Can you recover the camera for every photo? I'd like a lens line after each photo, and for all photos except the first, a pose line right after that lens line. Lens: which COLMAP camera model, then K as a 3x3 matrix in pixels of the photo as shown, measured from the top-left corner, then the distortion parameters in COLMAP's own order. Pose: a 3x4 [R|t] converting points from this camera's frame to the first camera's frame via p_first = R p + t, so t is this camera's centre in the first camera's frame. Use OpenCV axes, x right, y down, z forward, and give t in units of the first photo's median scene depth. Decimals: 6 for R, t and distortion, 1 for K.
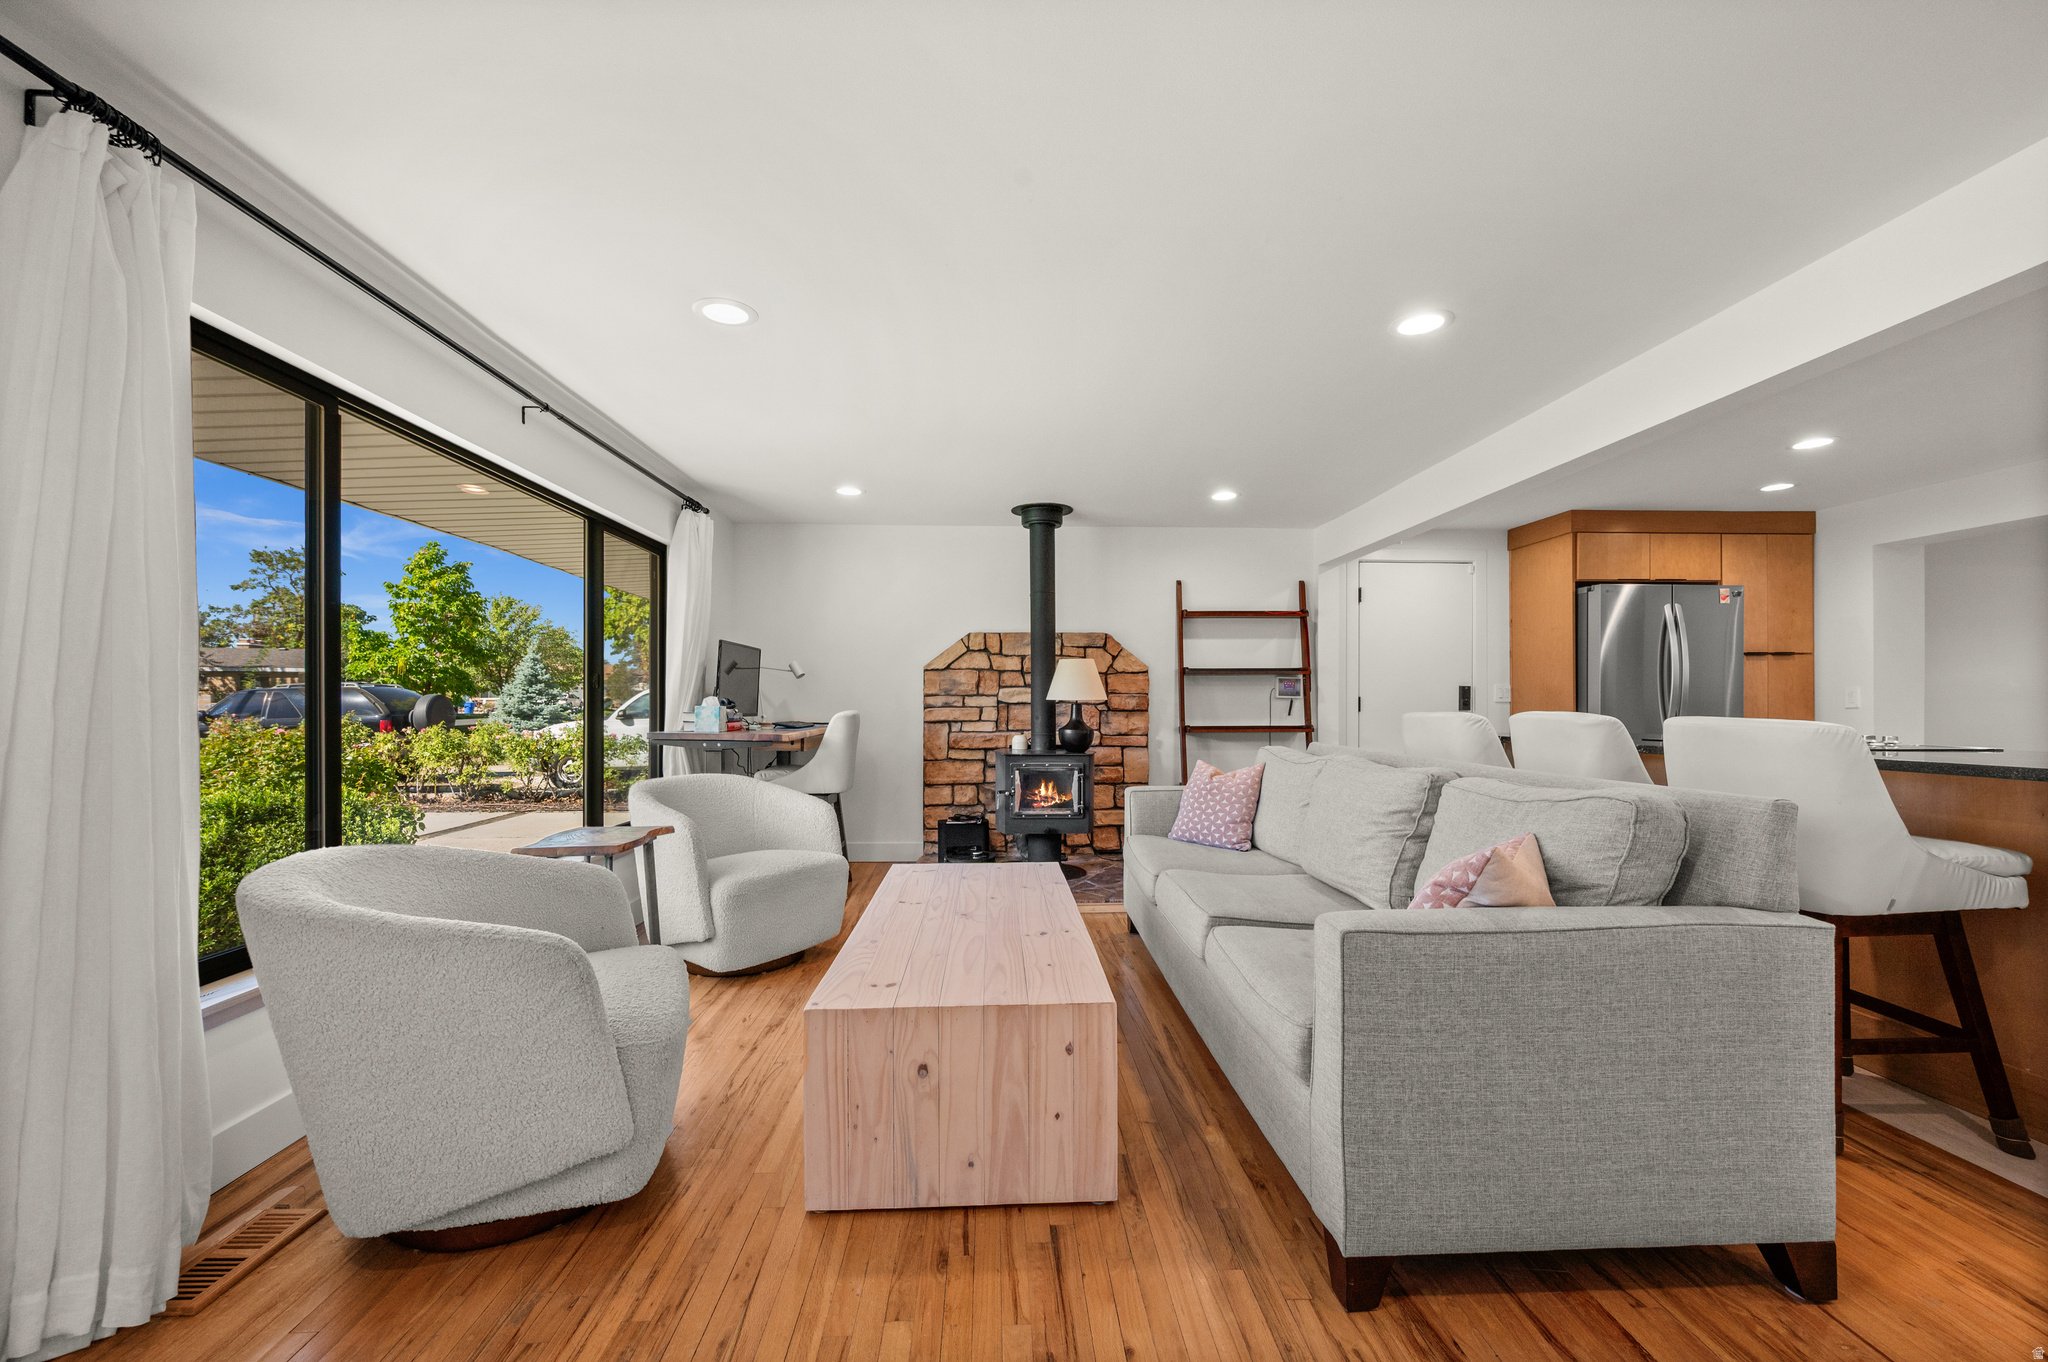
lens RADIAL K [[810.6, 0, 1025.4], [0, 810.6, 700.4], [0, 0, 1]] dist [-0.000749, 0.000157]
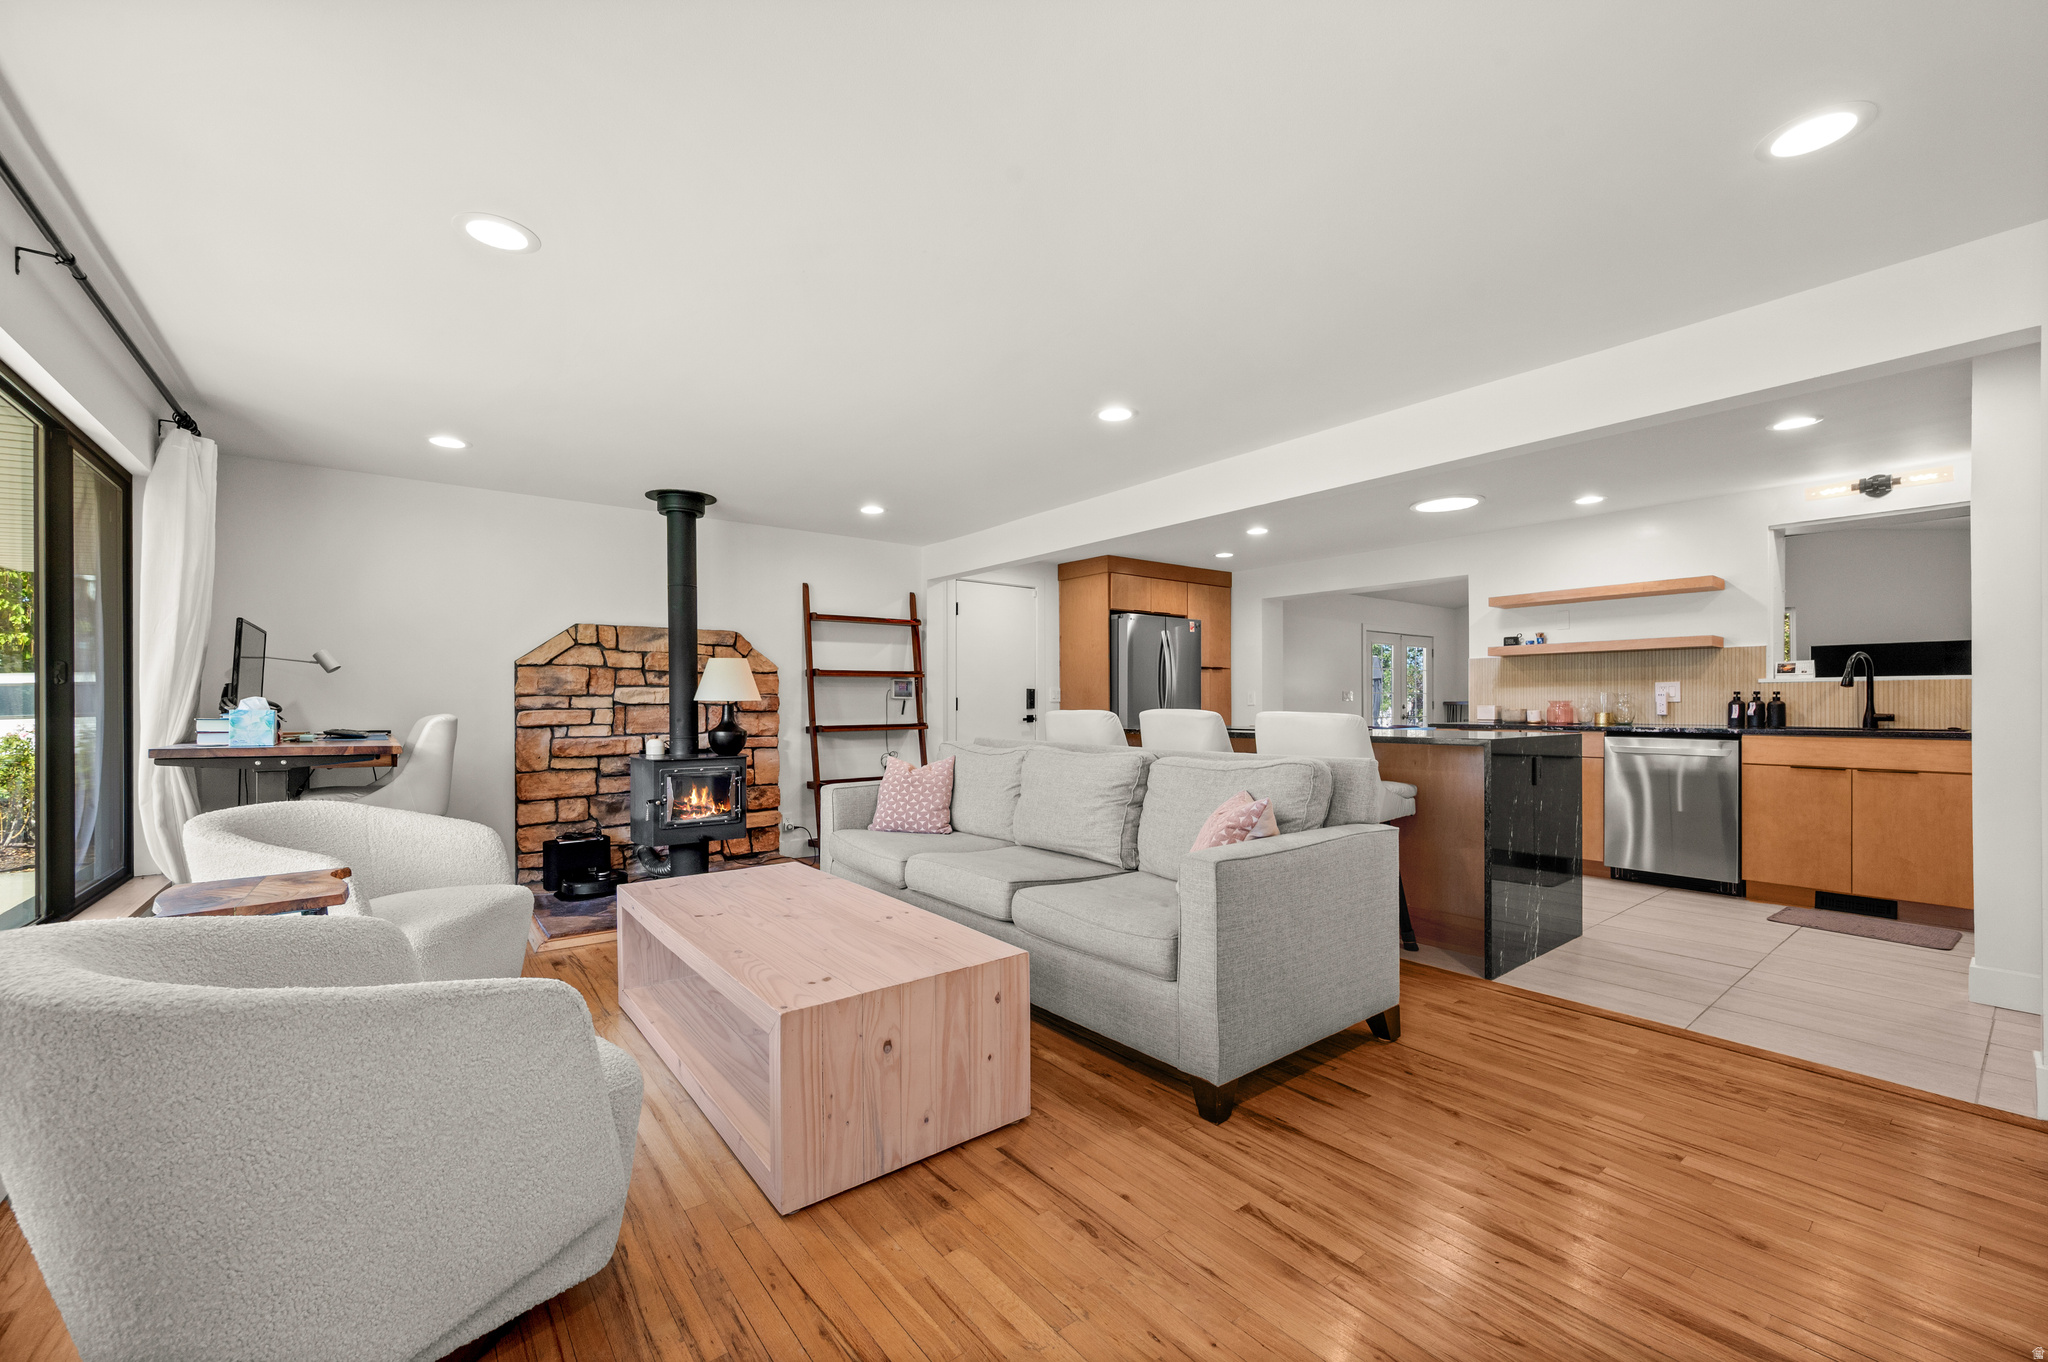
lens RADIAL K [[819.4, 0, 1023.8], [0, 819.4, 699.8], [0, 0, 1]] dist [-0.001288, -0.000376]
pose [[0.814163, -0.000829, 0.580636, -0.206516], [0.000892, 1.000000, 0.000177, -0.001363], [-0.580635, 0.000373, 0.814164, 0.002646]]
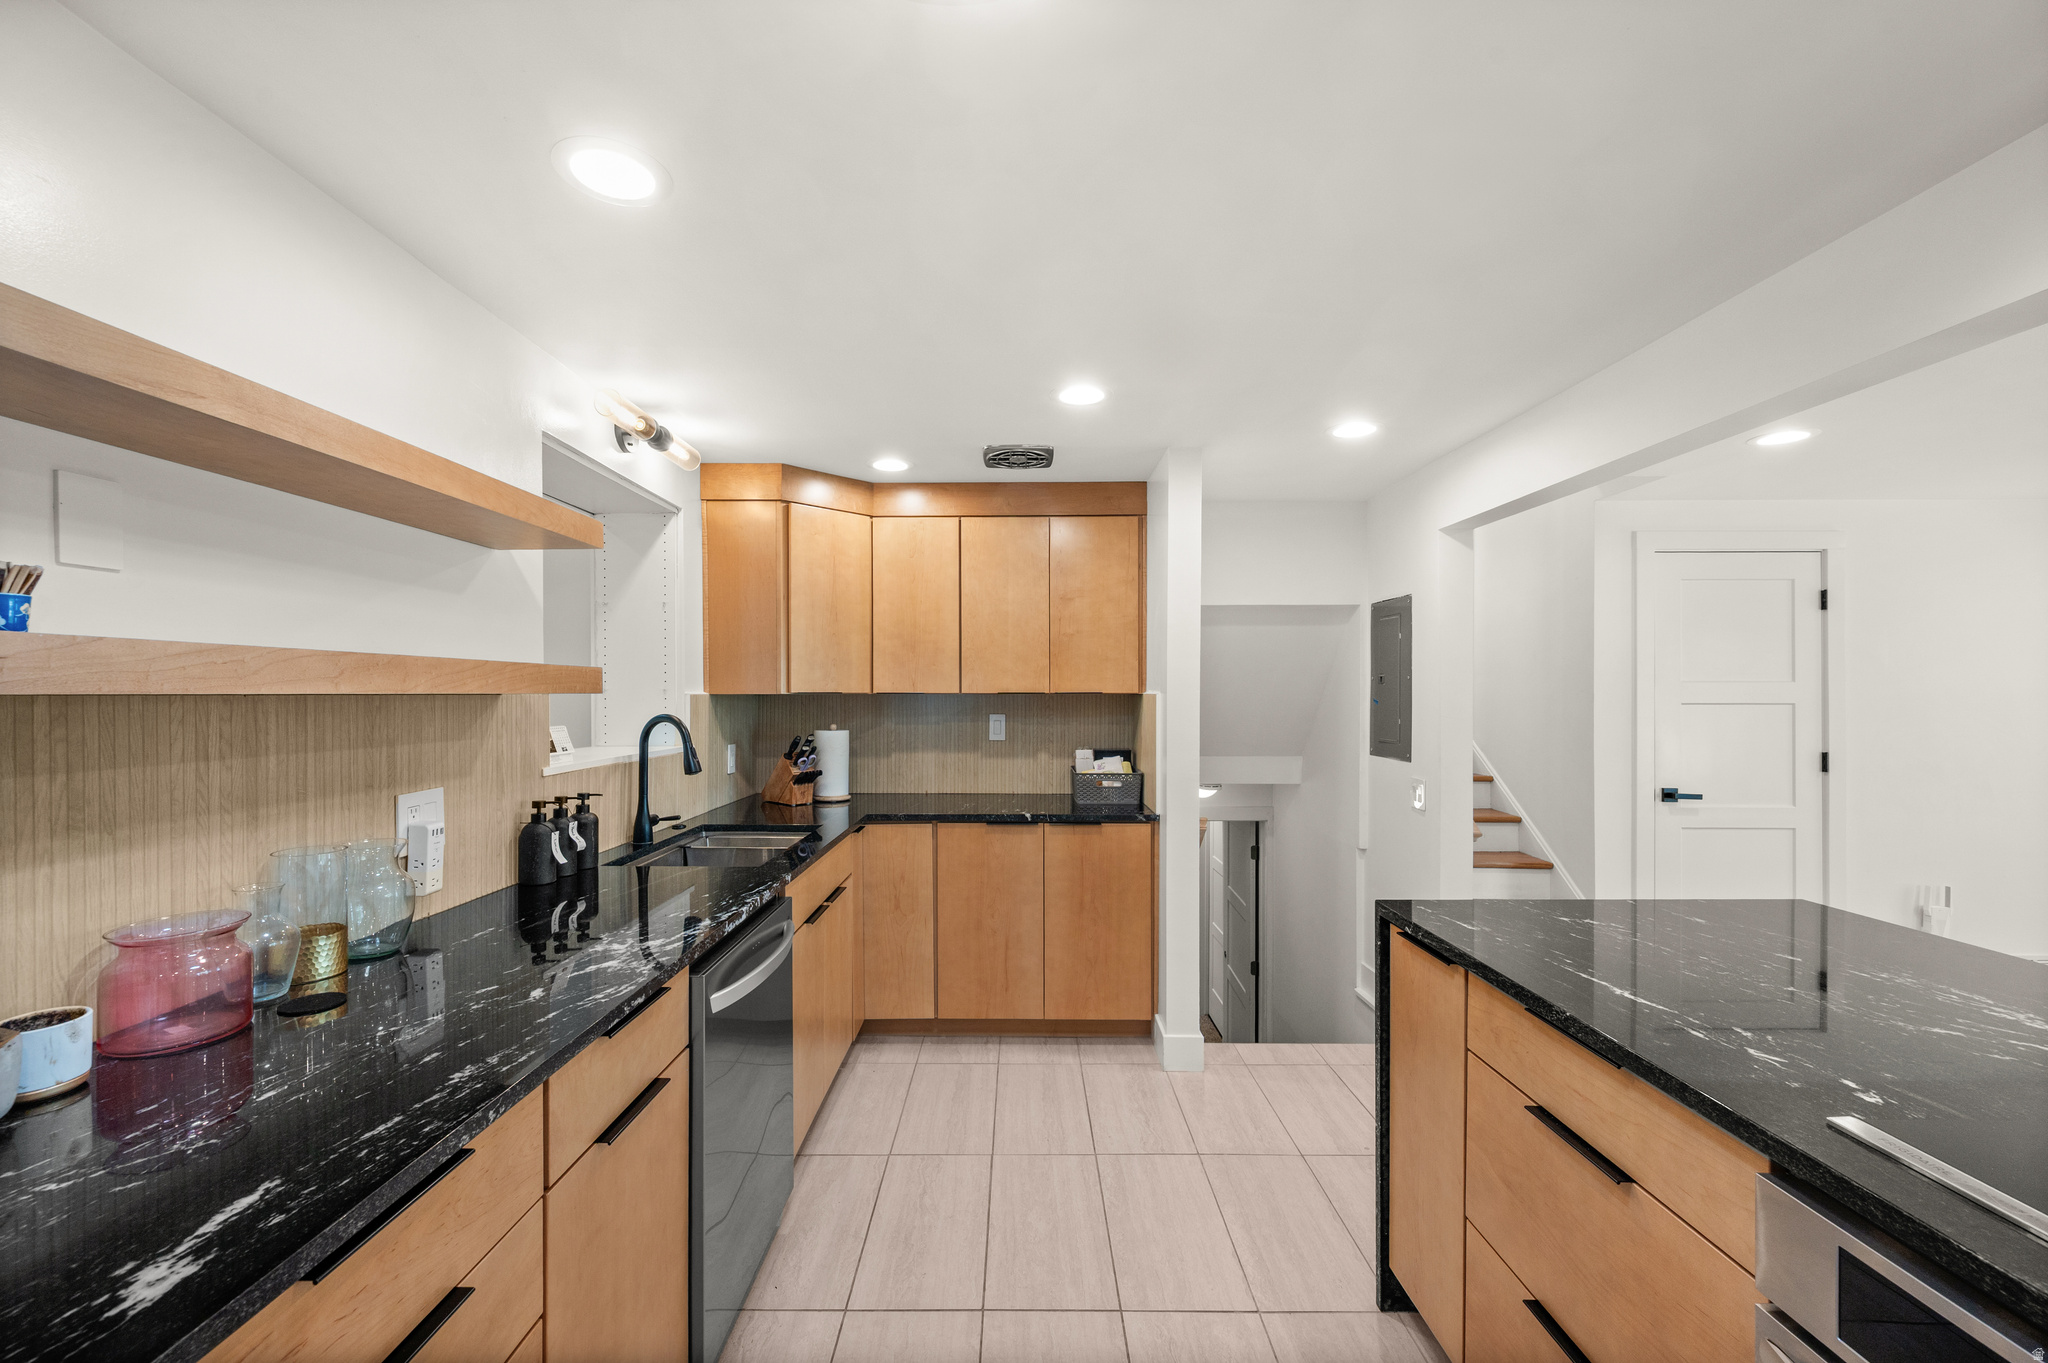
lens RADIAL K [[819.4, 0, 1023.8], [0, 819.4, 700.3], [0, 0, 1]] dist [-0.001288, -0.000376]
pose [[-0.998901, -0.001879, 0.046839, 0.775913], [-0.001688, 0.999990, 0.004114, -0.061804], [-0.046846, 0.004030, -0.998894, 0.690720]]
